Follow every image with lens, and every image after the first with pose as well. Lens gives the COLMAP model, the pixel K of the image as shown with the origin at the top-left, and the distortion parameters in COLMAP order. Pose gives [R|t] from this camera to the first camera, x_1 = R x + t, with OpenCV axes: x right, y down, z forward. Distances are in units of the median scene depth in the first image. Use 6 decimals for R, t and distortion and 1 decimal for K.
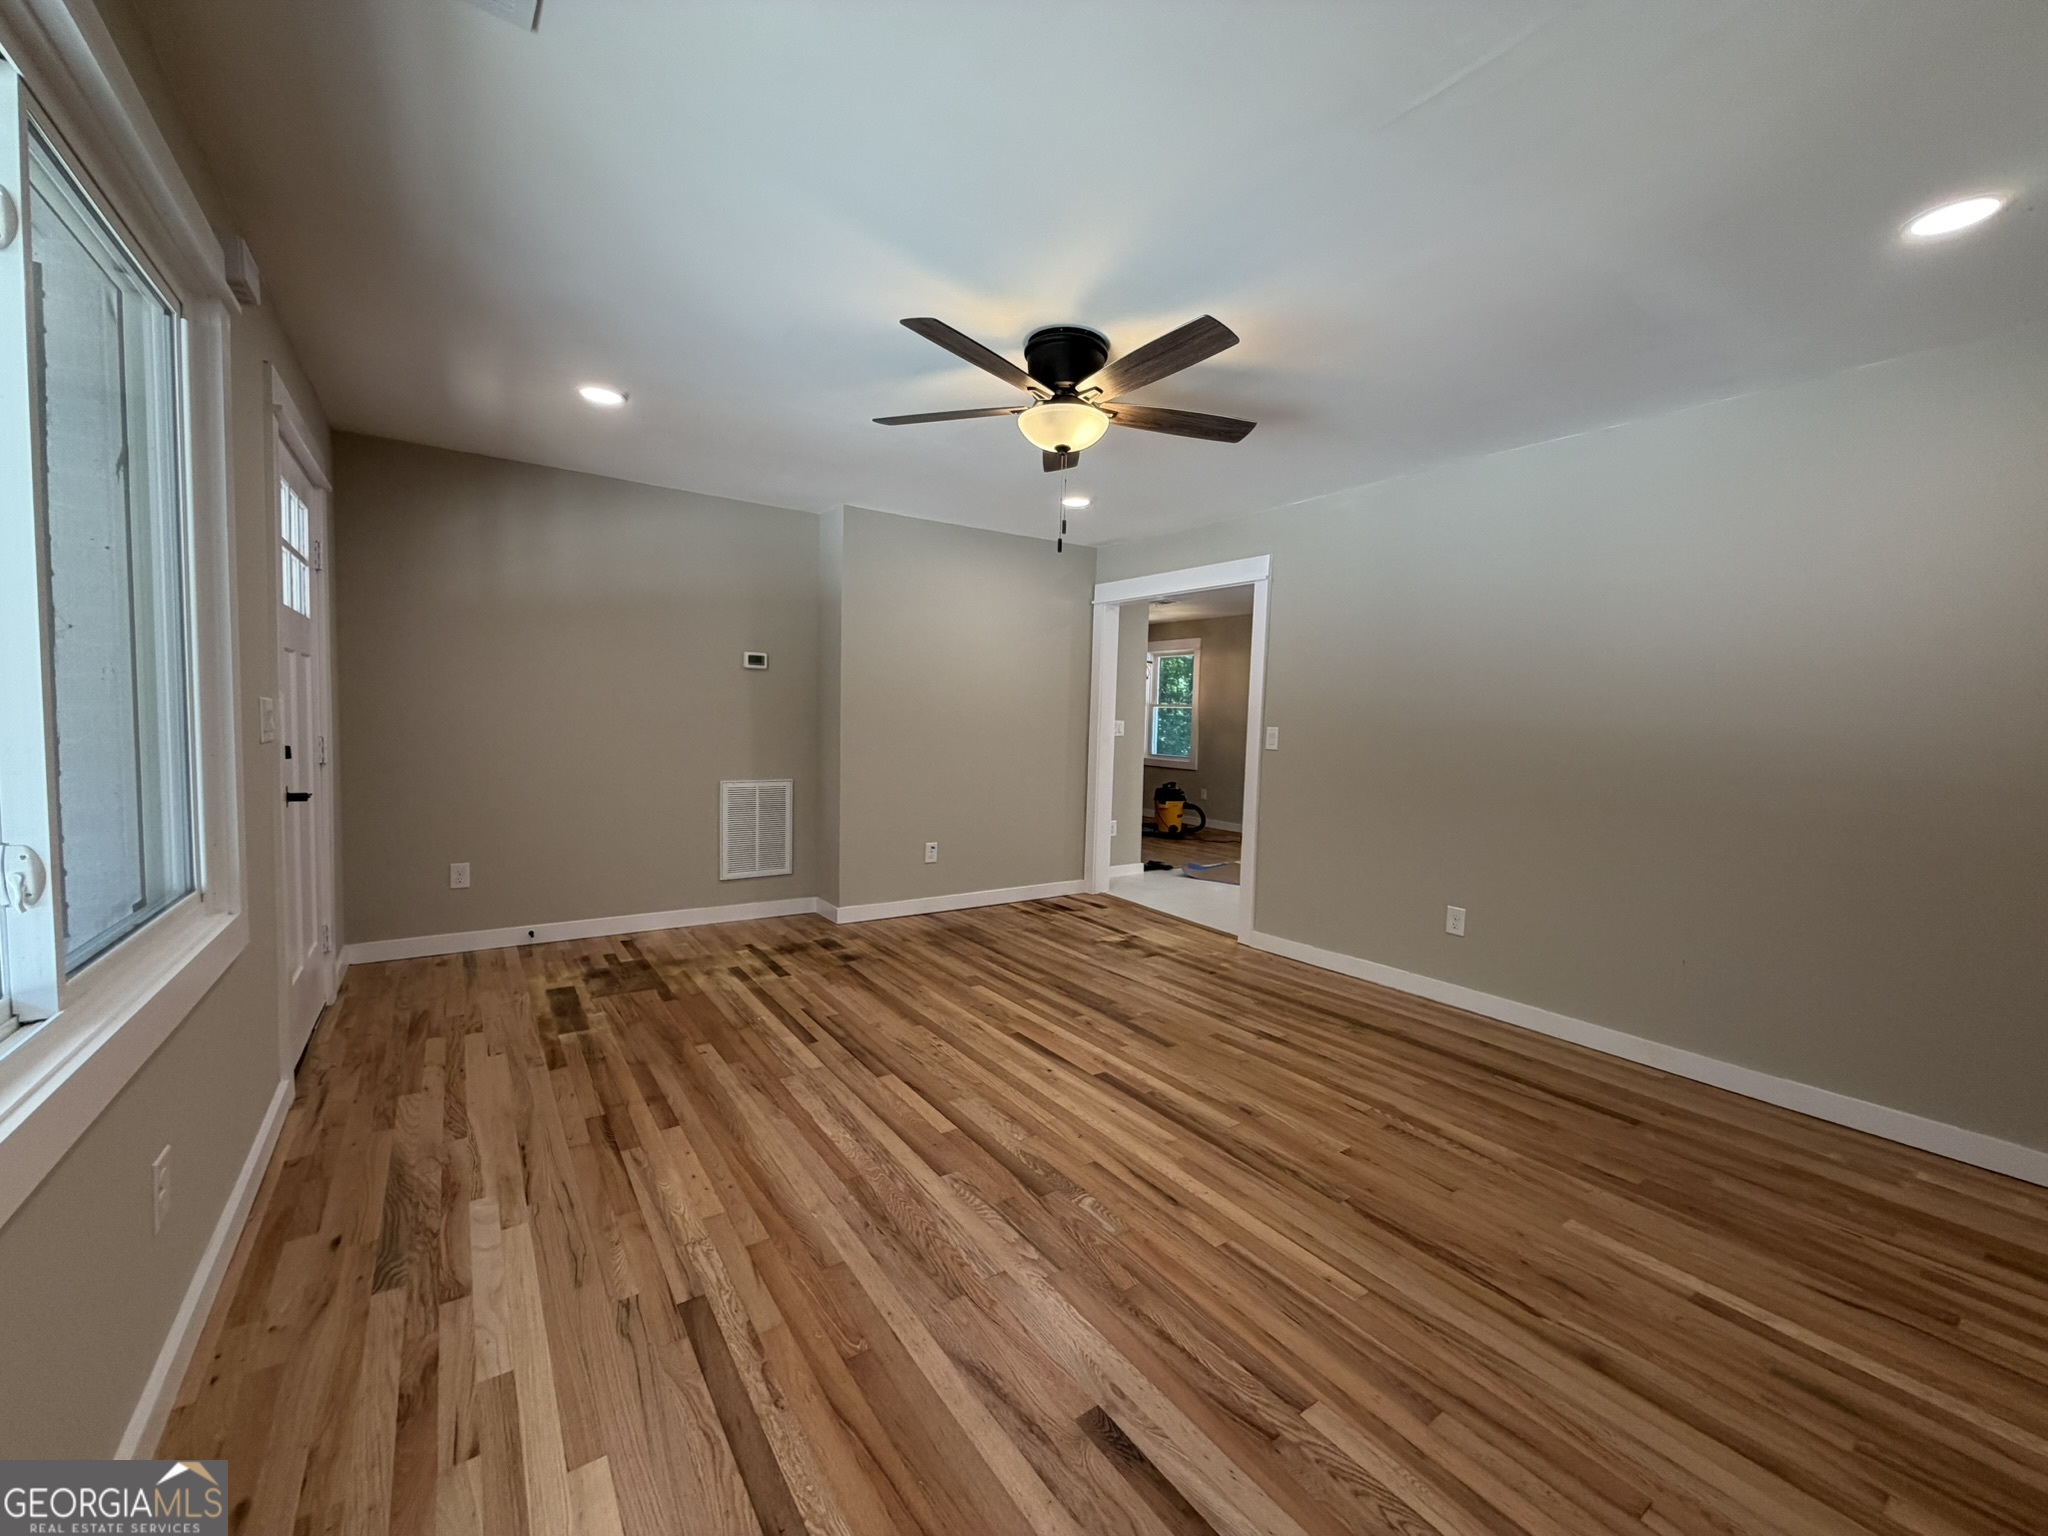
lens RADIAL K [[817.7, 0, 1020.8], [0, 817.7, 769.4], [0, 0, 1]] dist [0.001047, 0.000001]
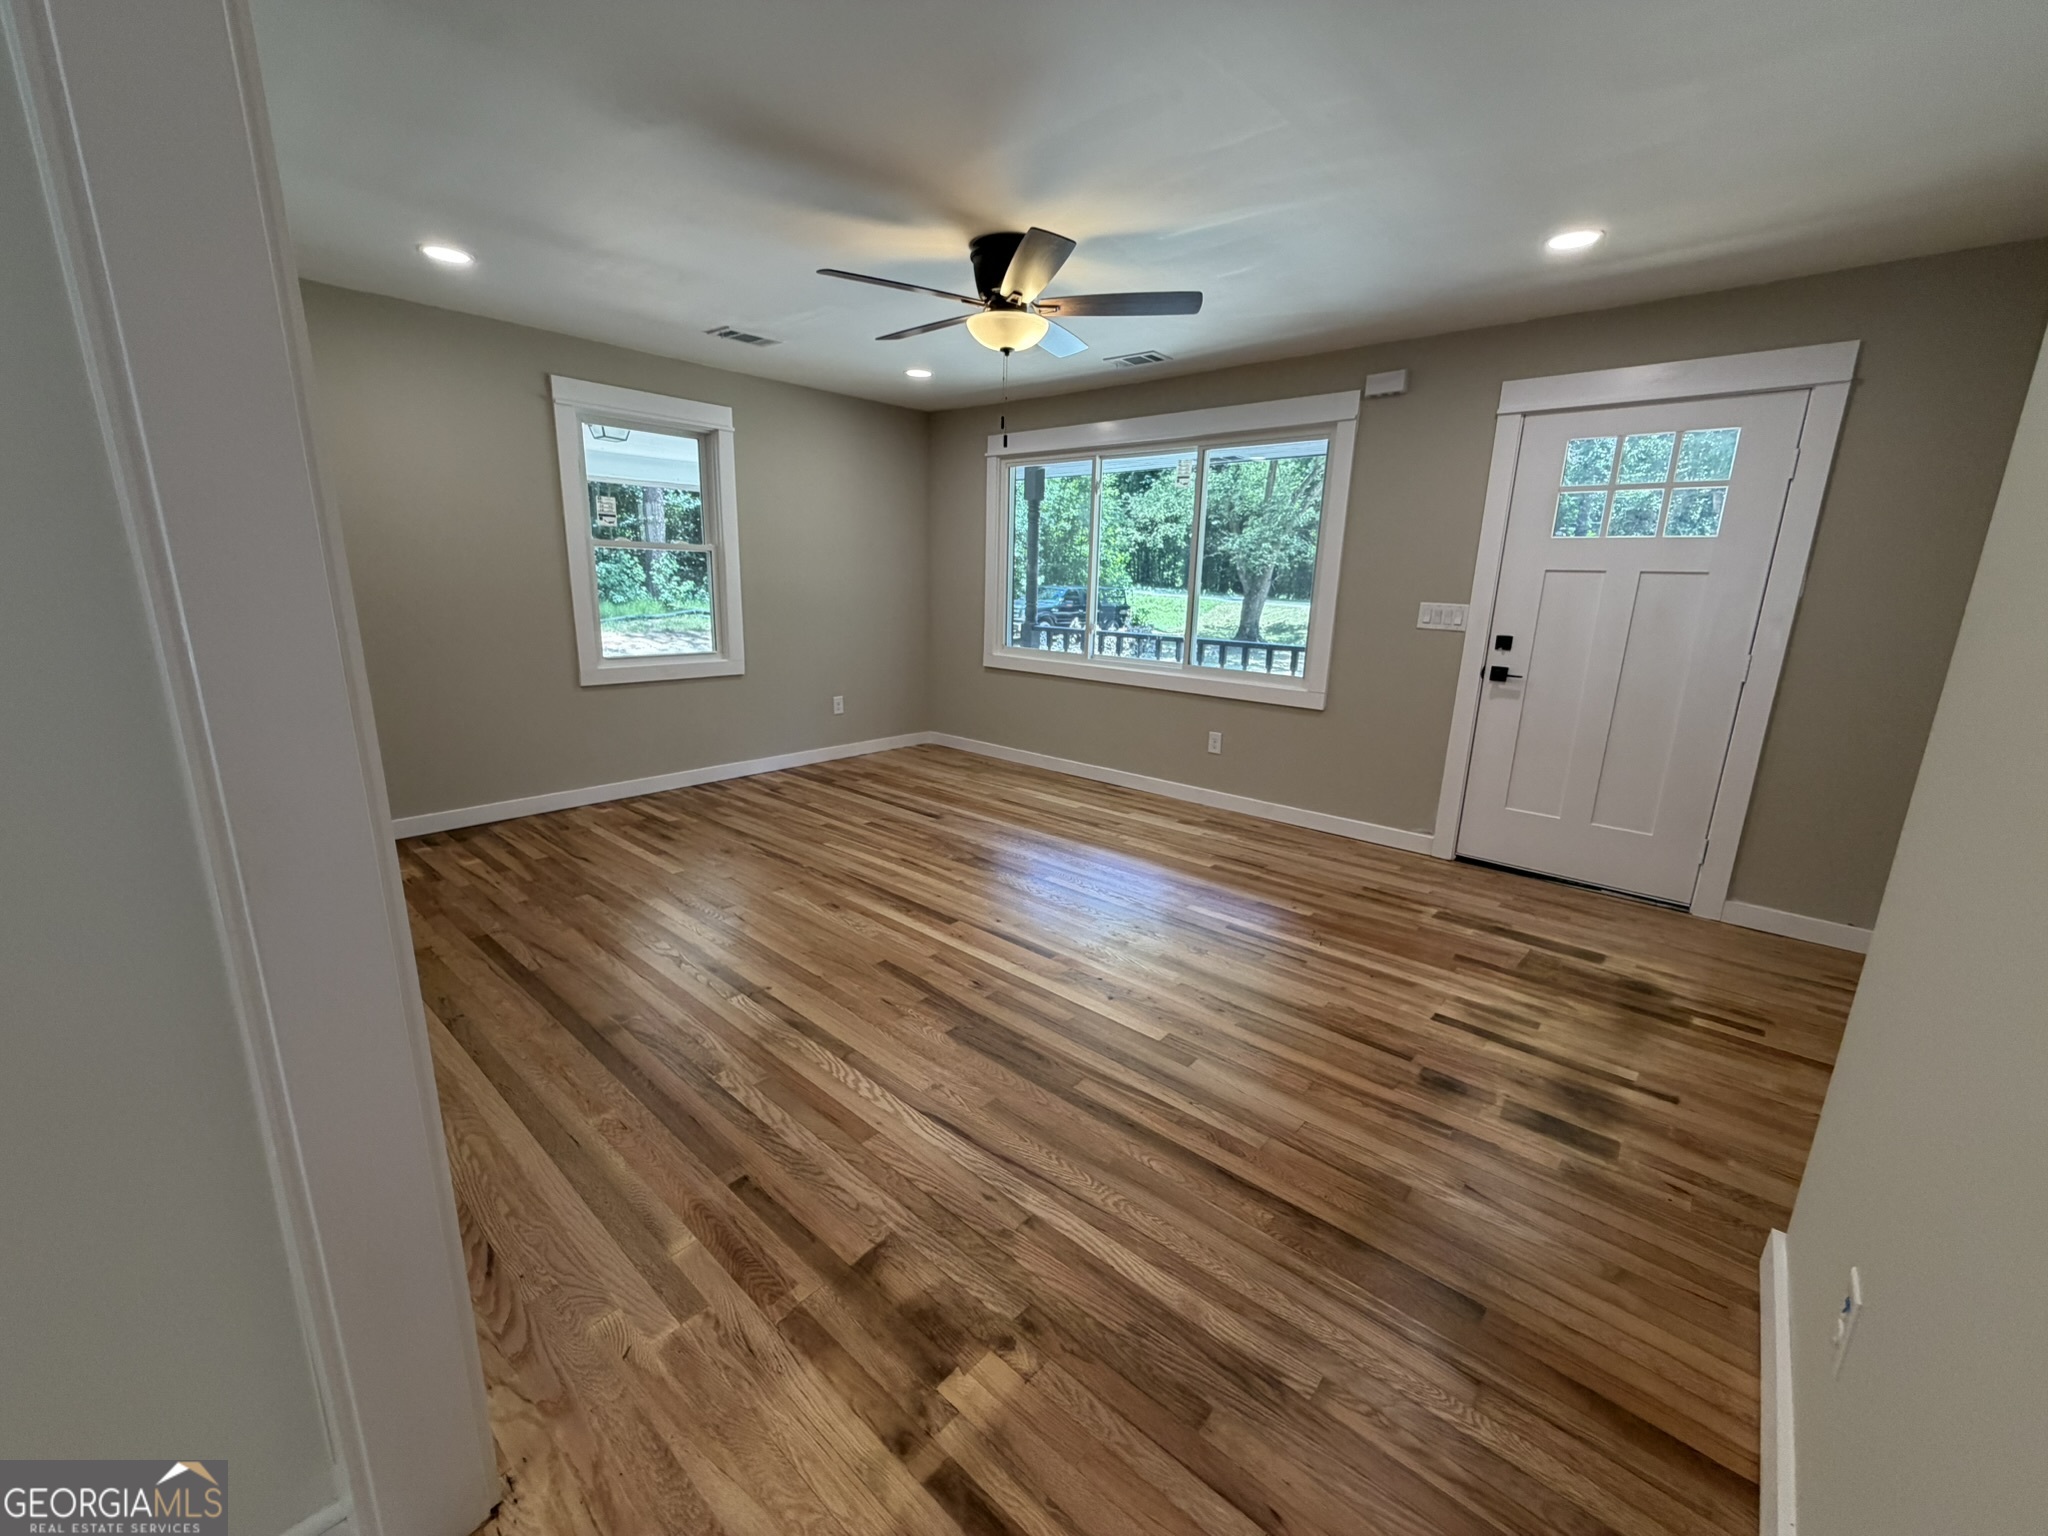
lens RADIAL K [[817.7, 0, 1020.8], [0, 817.7, 769.4], [0, 0, 1]] dist [0.001047, 0.000001]
pose [[-0.970268, 0.006441, -0.241948, 0.218311], [-0.065850, 0.954911, 0.289498, -0.122534], [0.232904, 0.296823, -0.926095, 1.572197]]
